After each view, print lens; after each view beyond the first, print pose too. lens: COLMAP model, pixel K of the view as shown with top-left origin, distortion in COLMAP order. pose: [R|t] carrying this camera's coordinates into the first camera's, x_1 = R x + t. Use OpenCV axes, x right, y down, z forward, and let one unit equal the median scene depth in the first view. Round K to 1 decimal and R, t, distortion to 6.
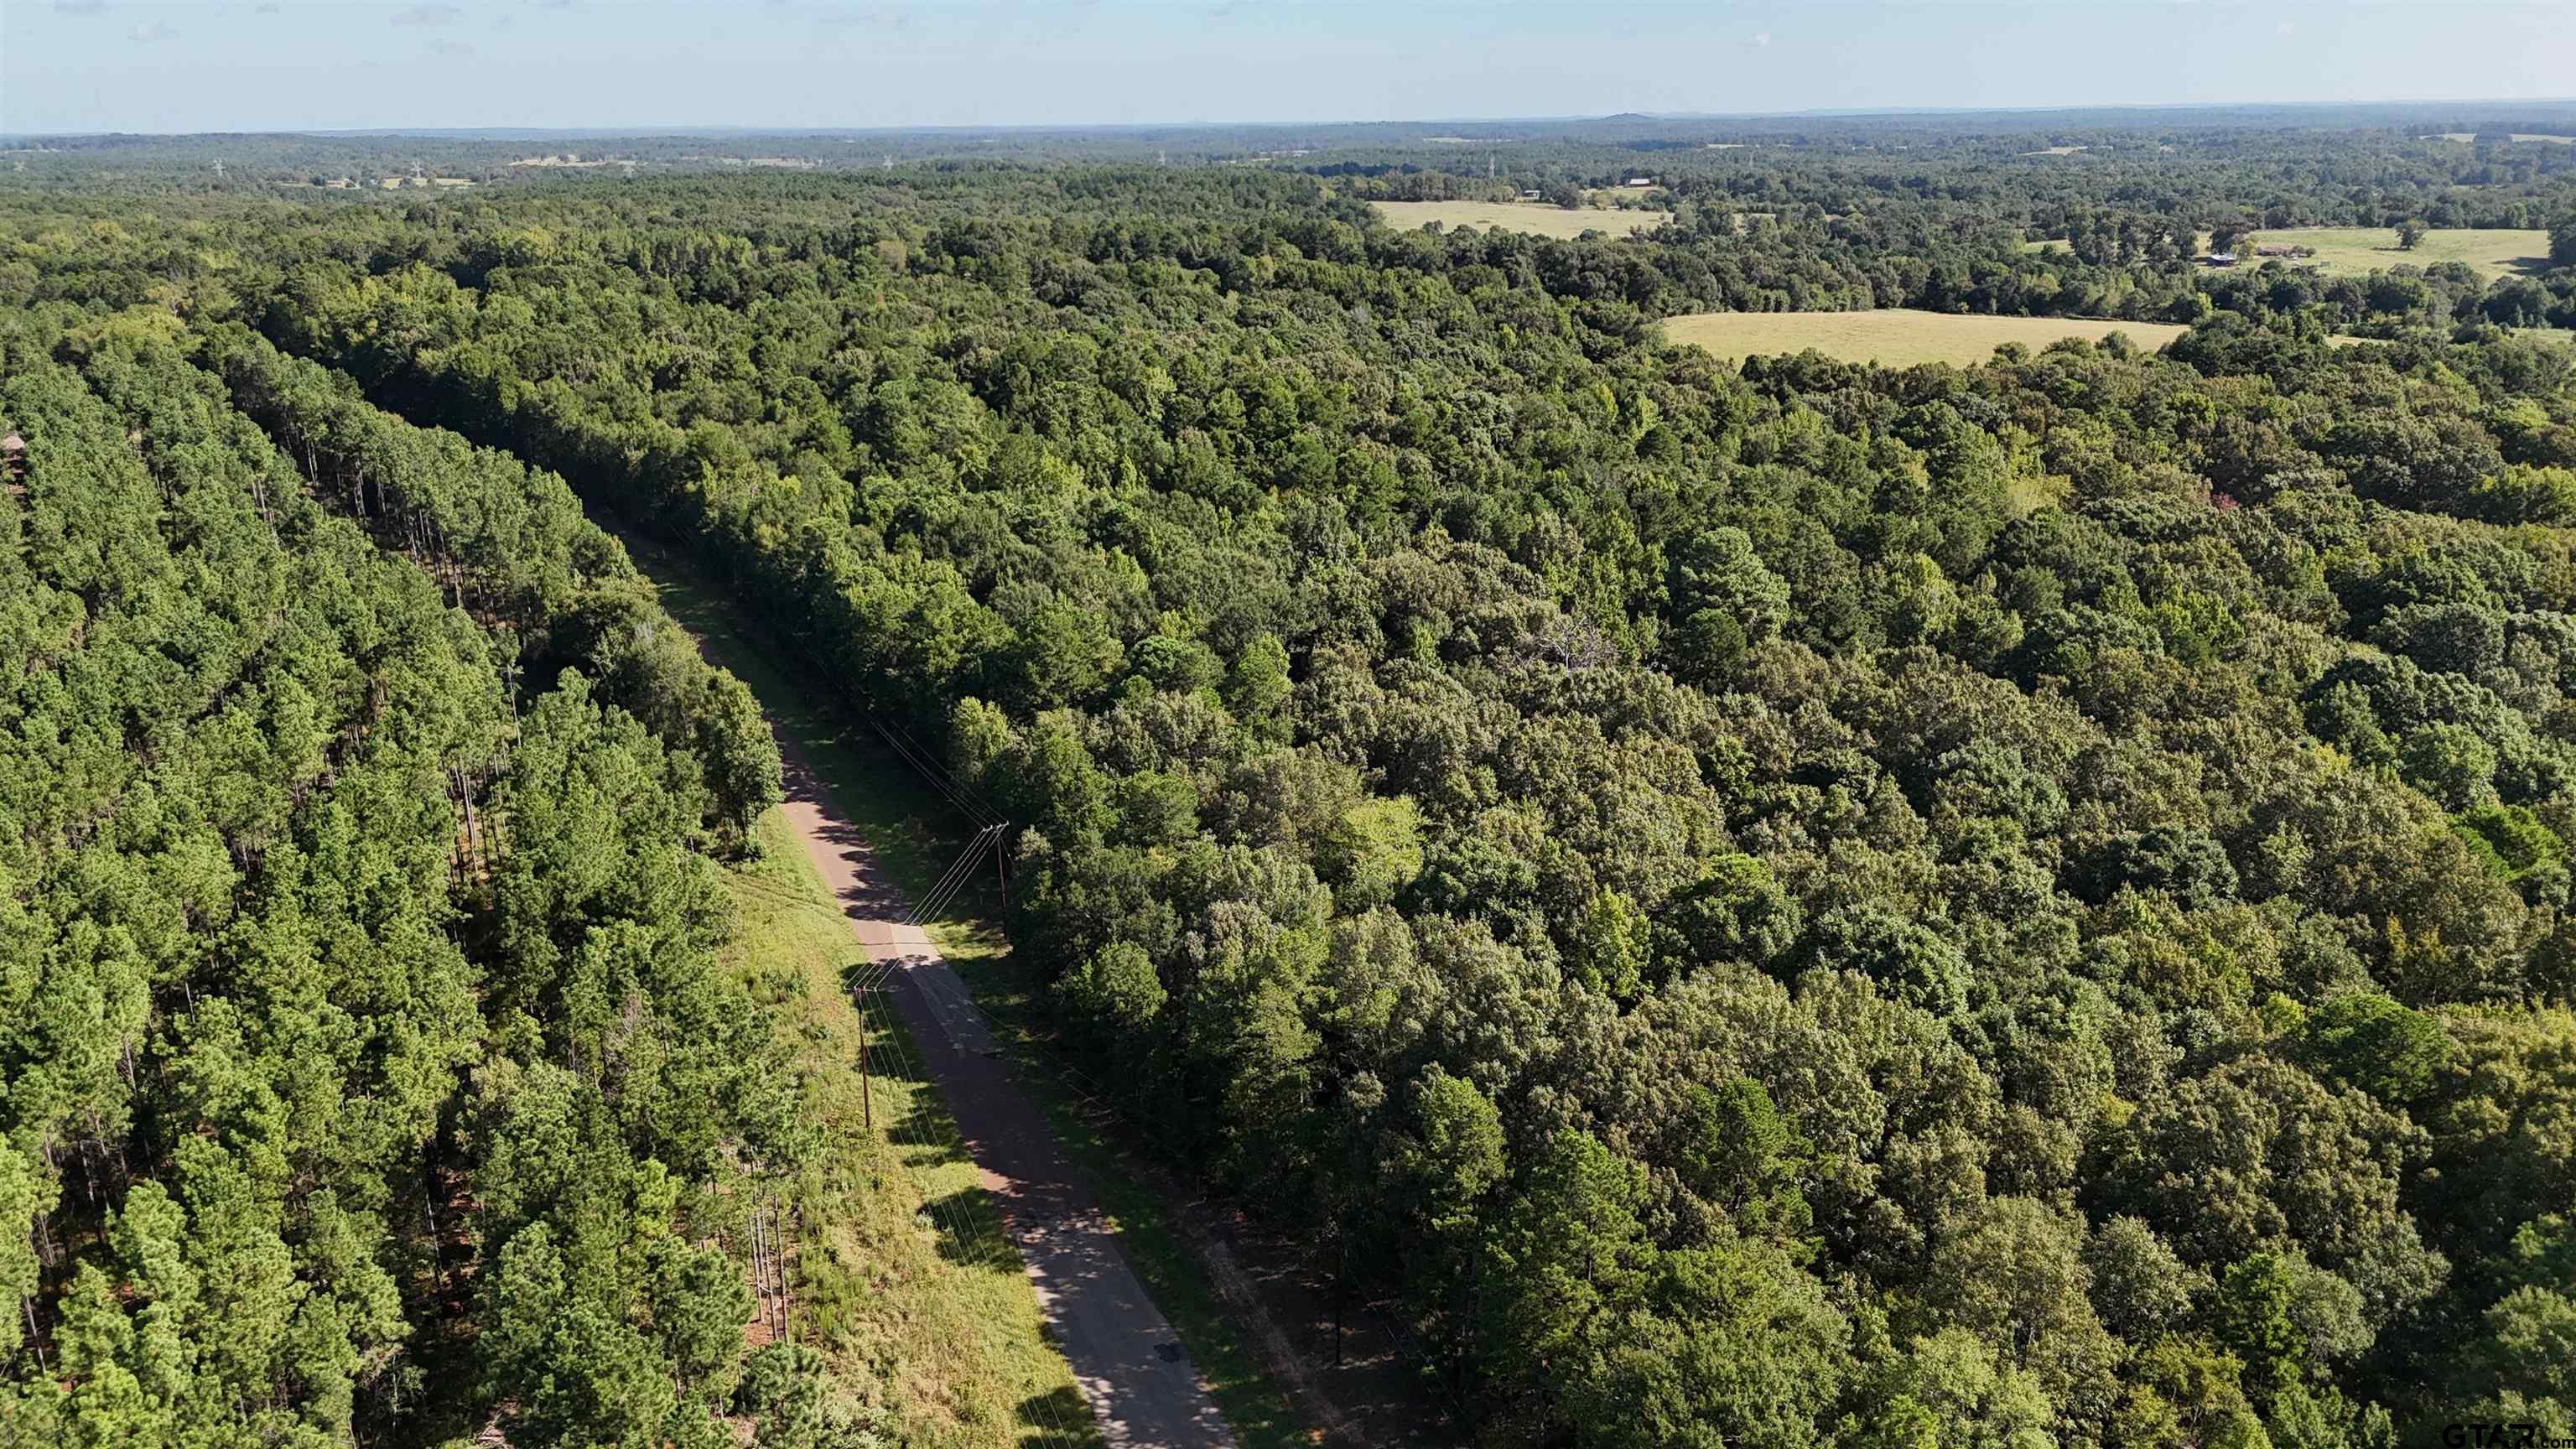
lens RADIAL K [[1856.8, 0, 1288.0], [0, 1856.8, 724.5], [0, 0, 1]] dist [0.072983, -0.073551]
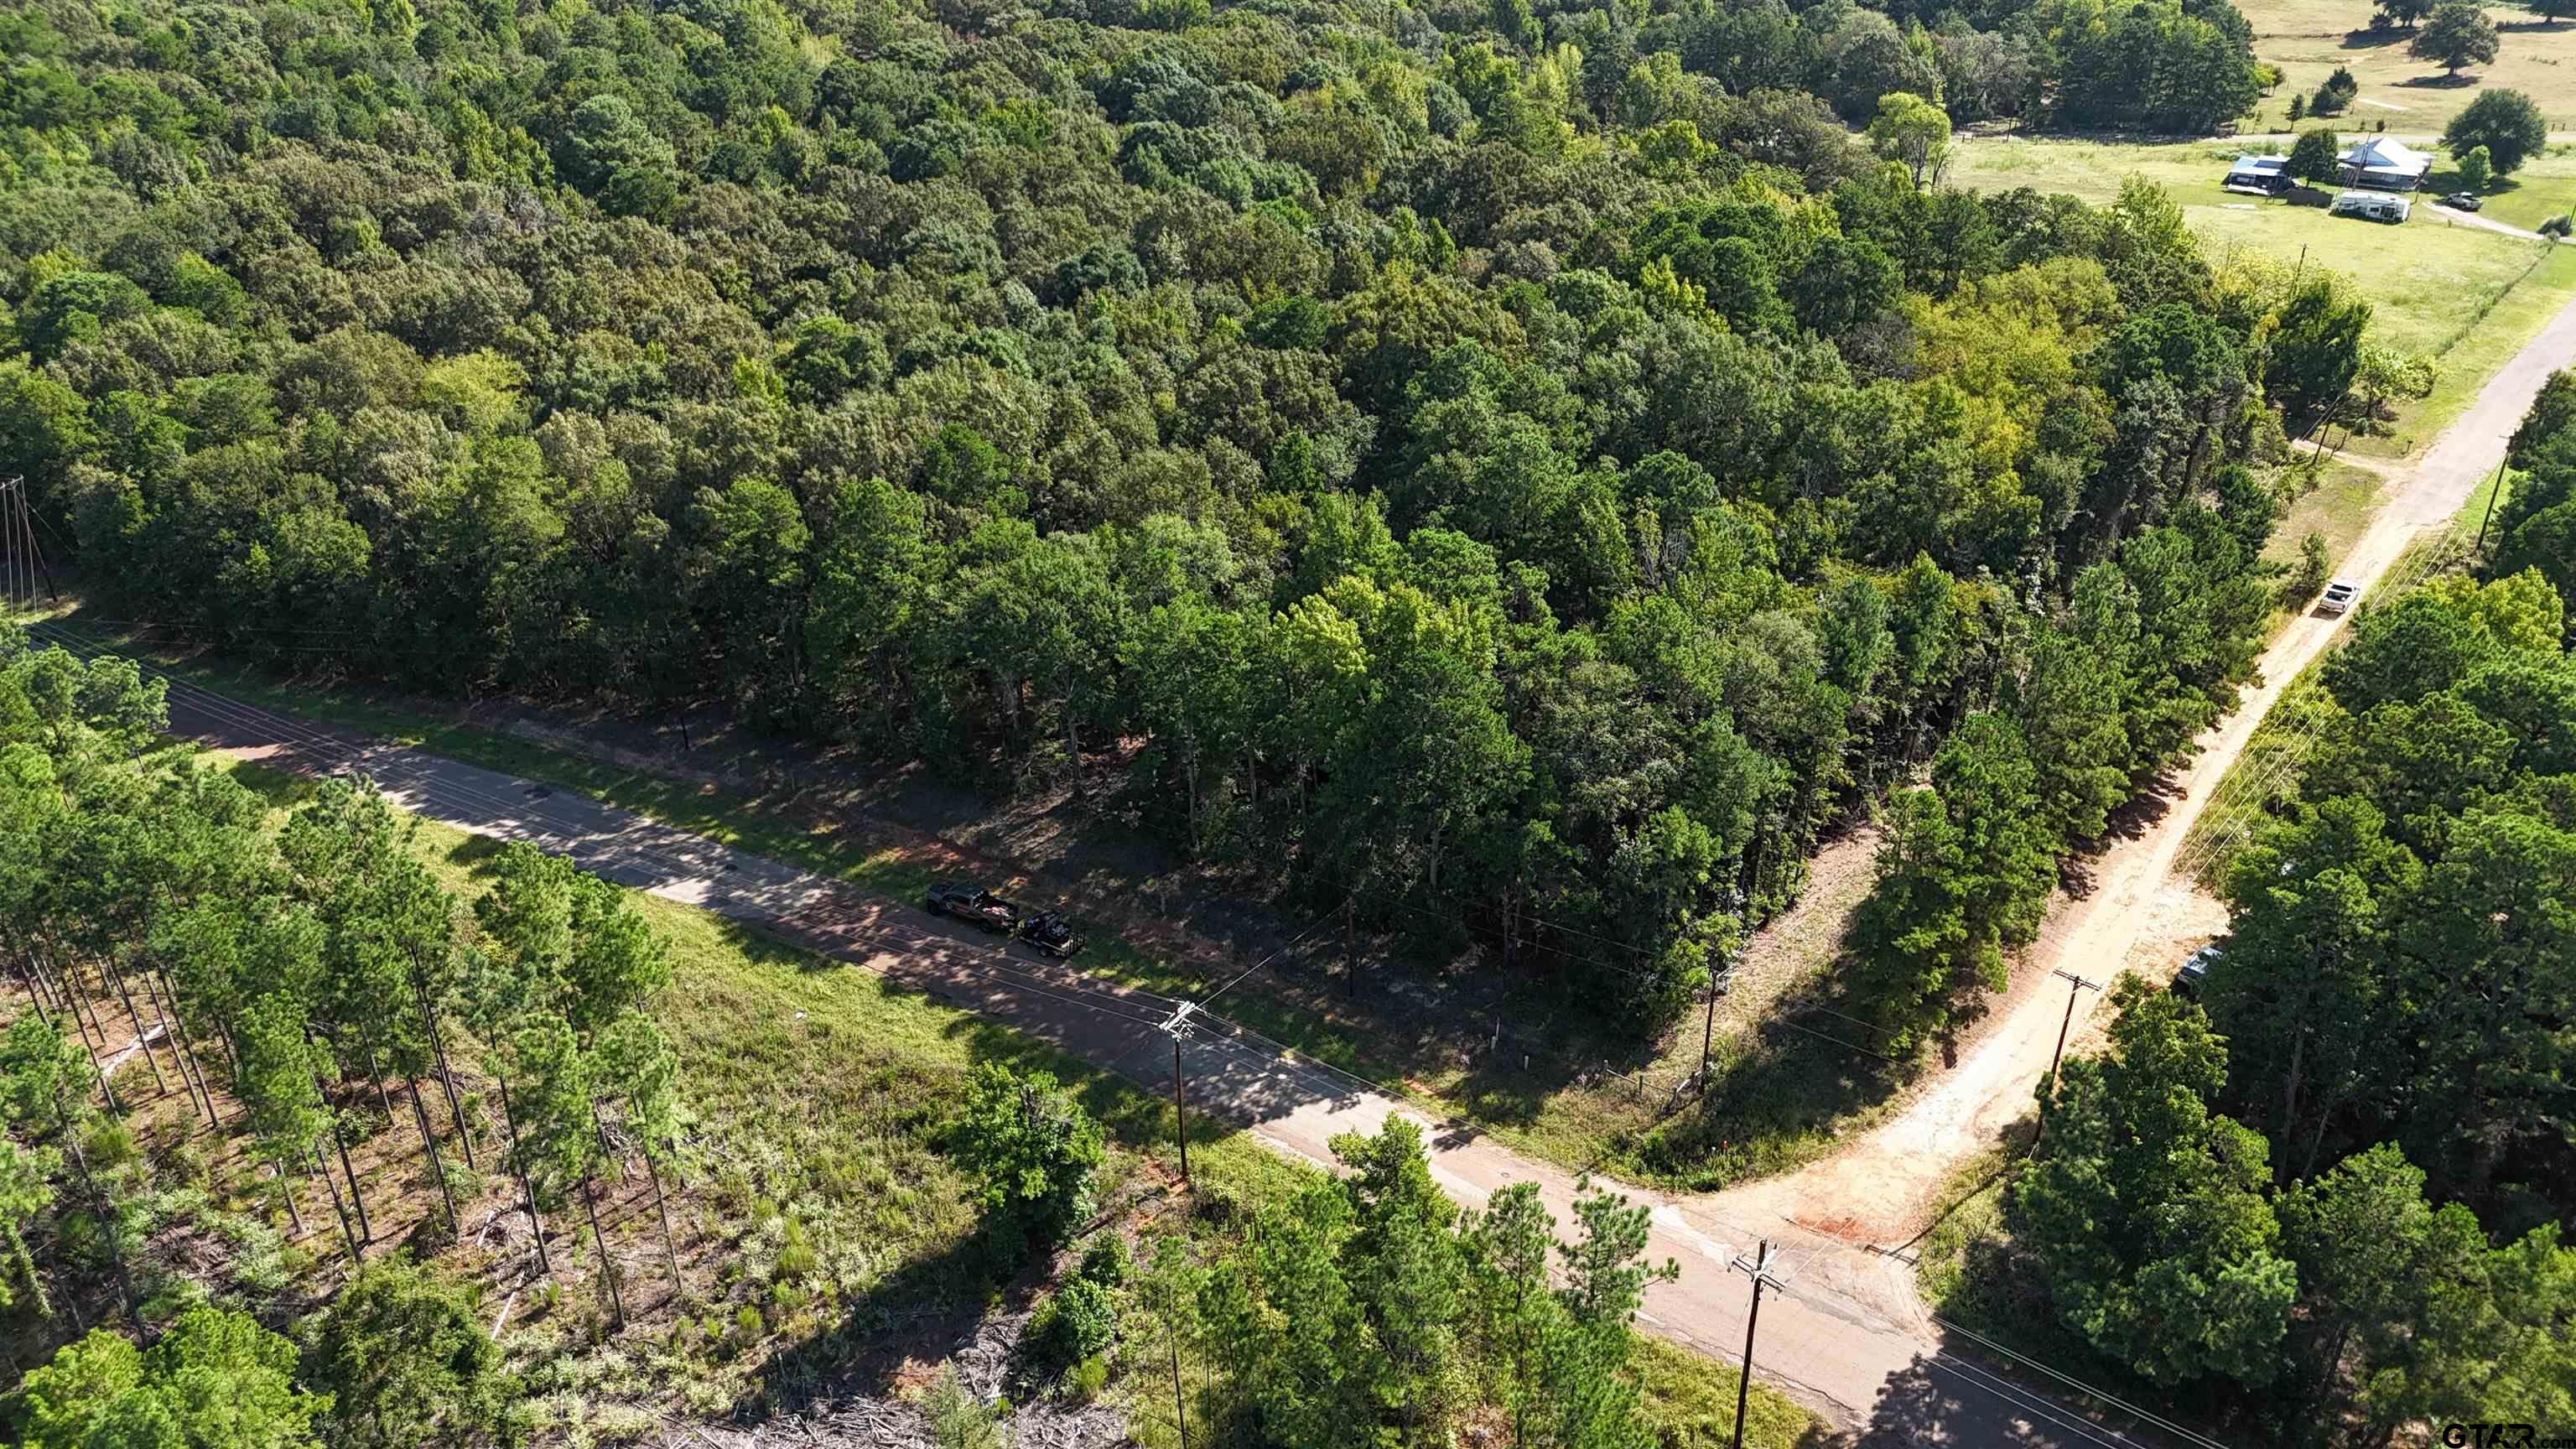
lens RADIAL K [[1844.7, 0, 1281.1], [0, 1844.7, 759.1], [0, 0, 1]] dist [0.002999, 0.001382]
pose [[0.775490, -0.312082, 0.548836, -0.111571], [0.191813, 0.944660, 0.266131, 0.032173], [-0.601518, -0.101108, 0.792435, -0.066329]]
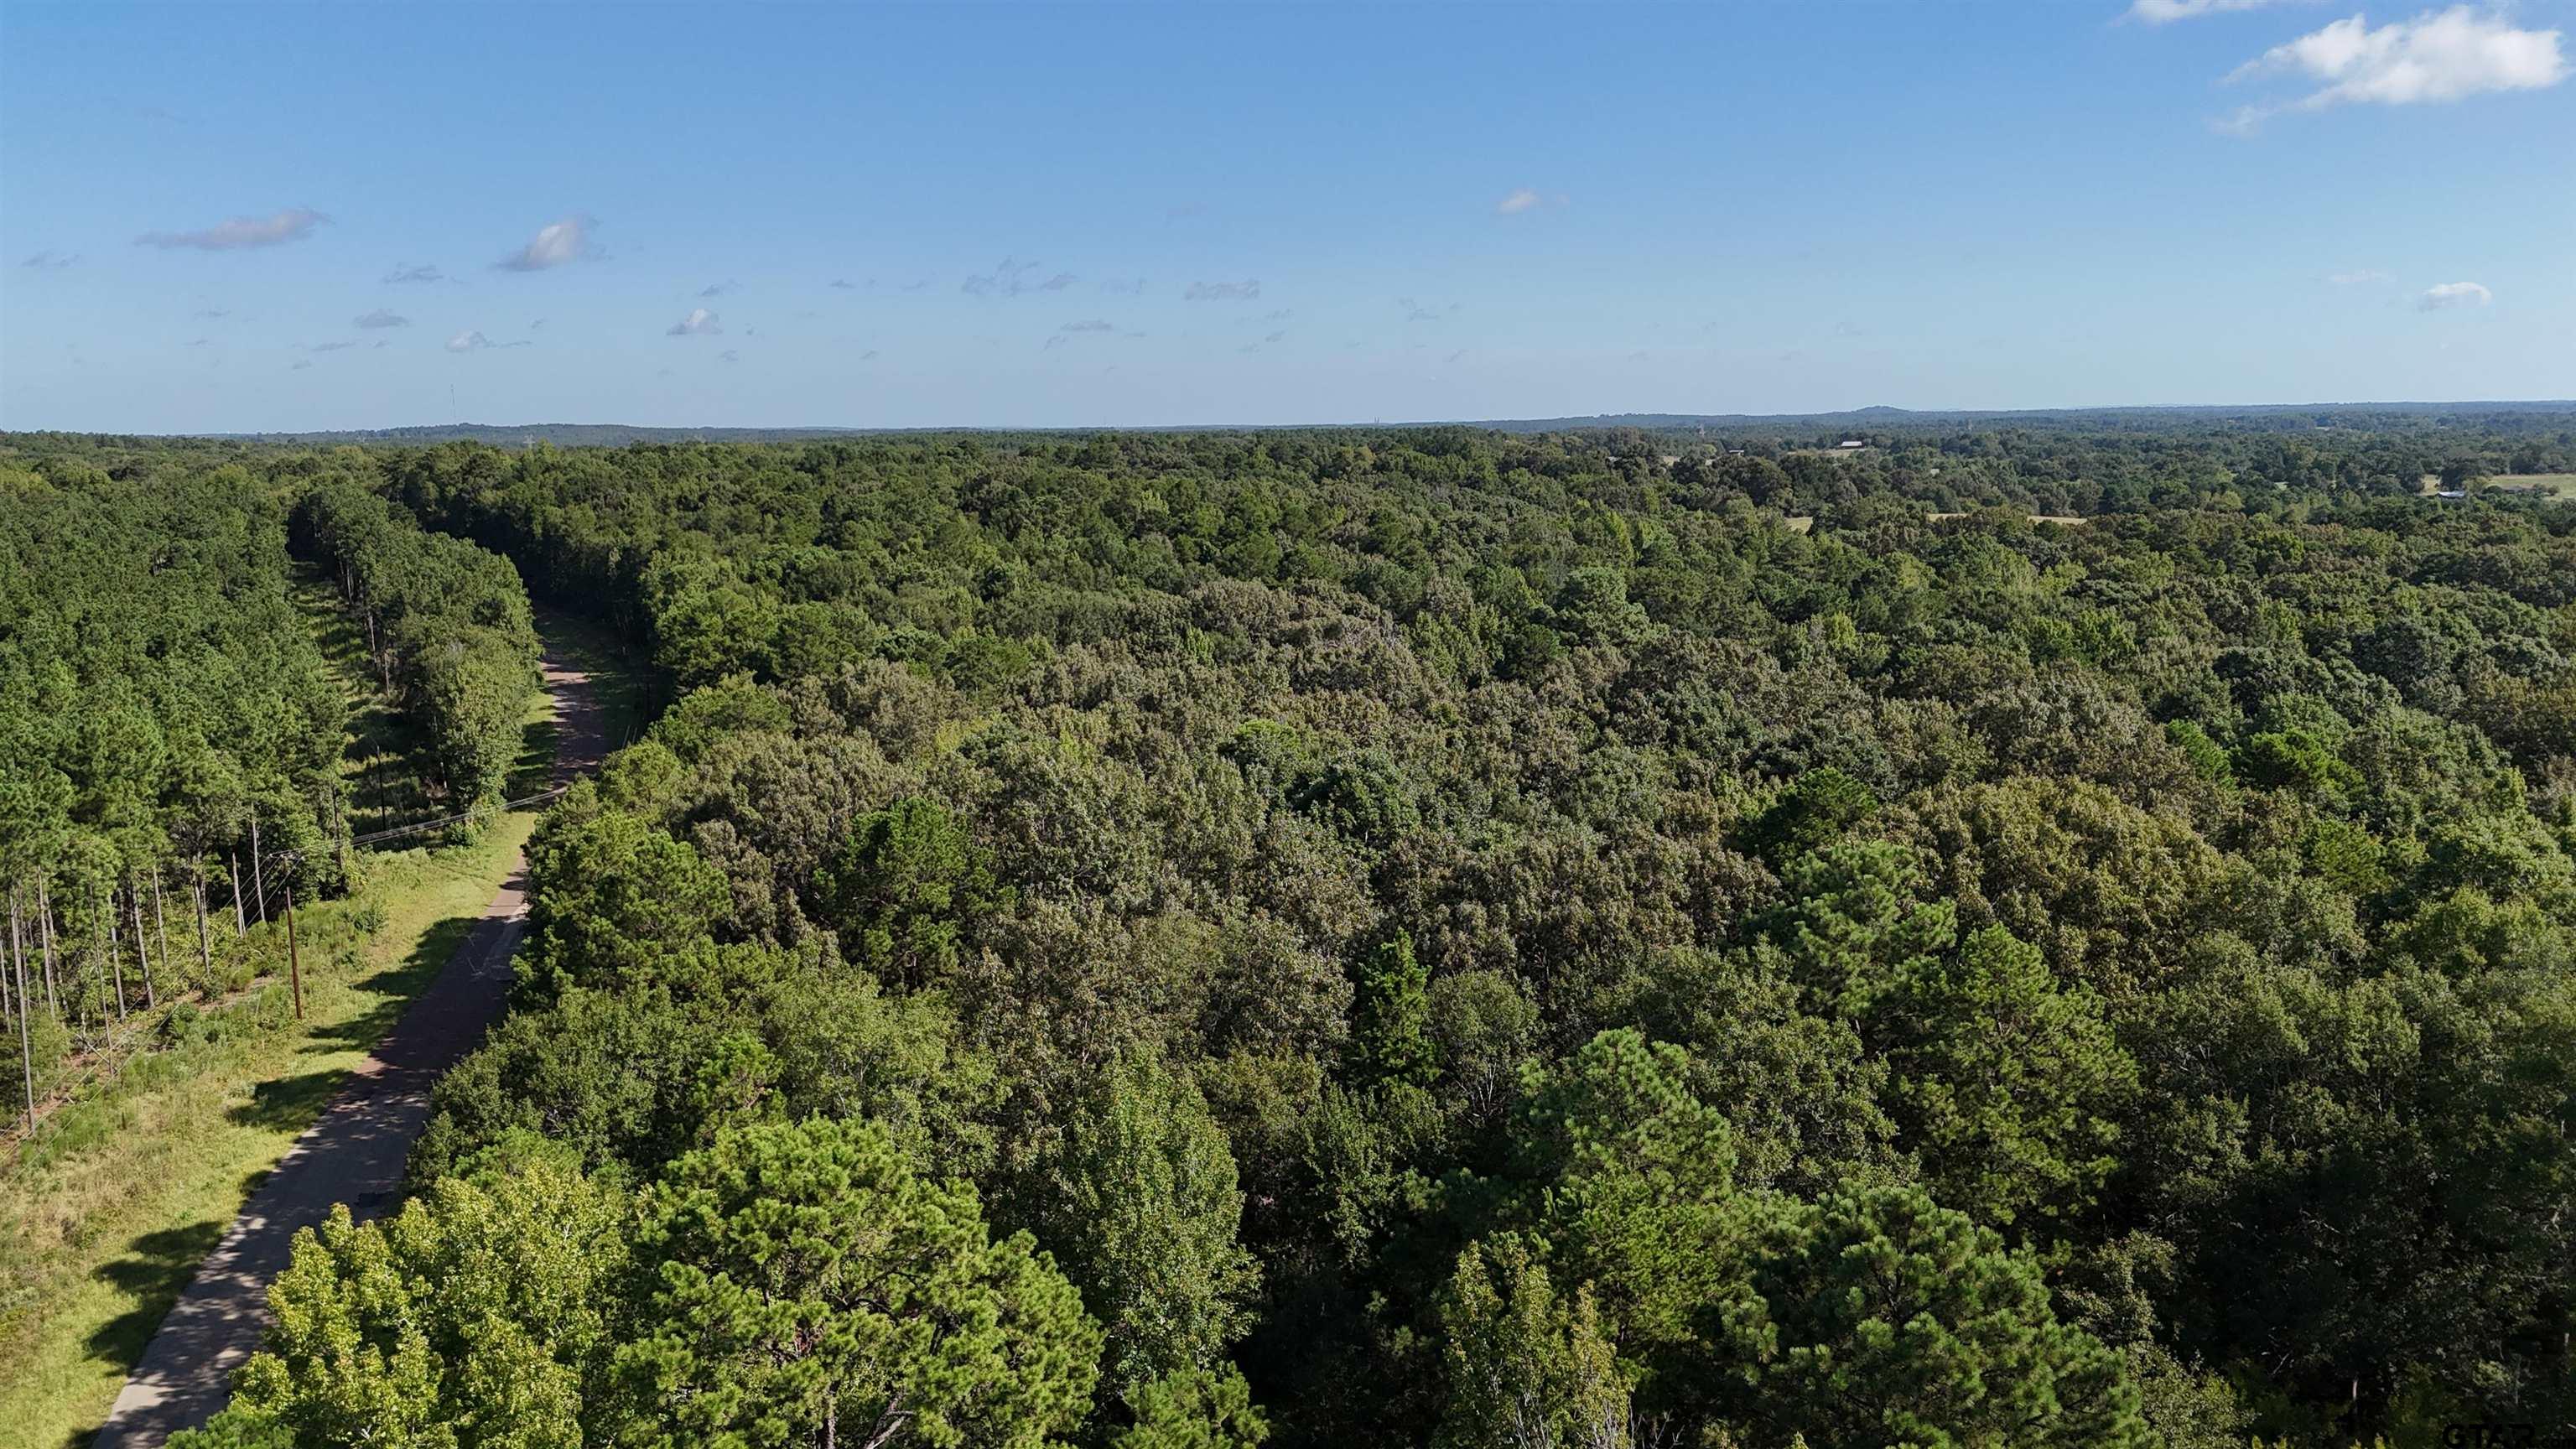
lens RADIAL K [[1860.8, 0, 1290.9], [0, 1860.8, 712.2], [0, 0, 1]] dist [0.076893, -0.078051]
pose [[0.991212, 0.021092, -0.130592, 0.146080], [-0.041161, 0.987378, -0.152942, 0.078057], [0.125717, 0.156973, 0.979569, 0.069021]]
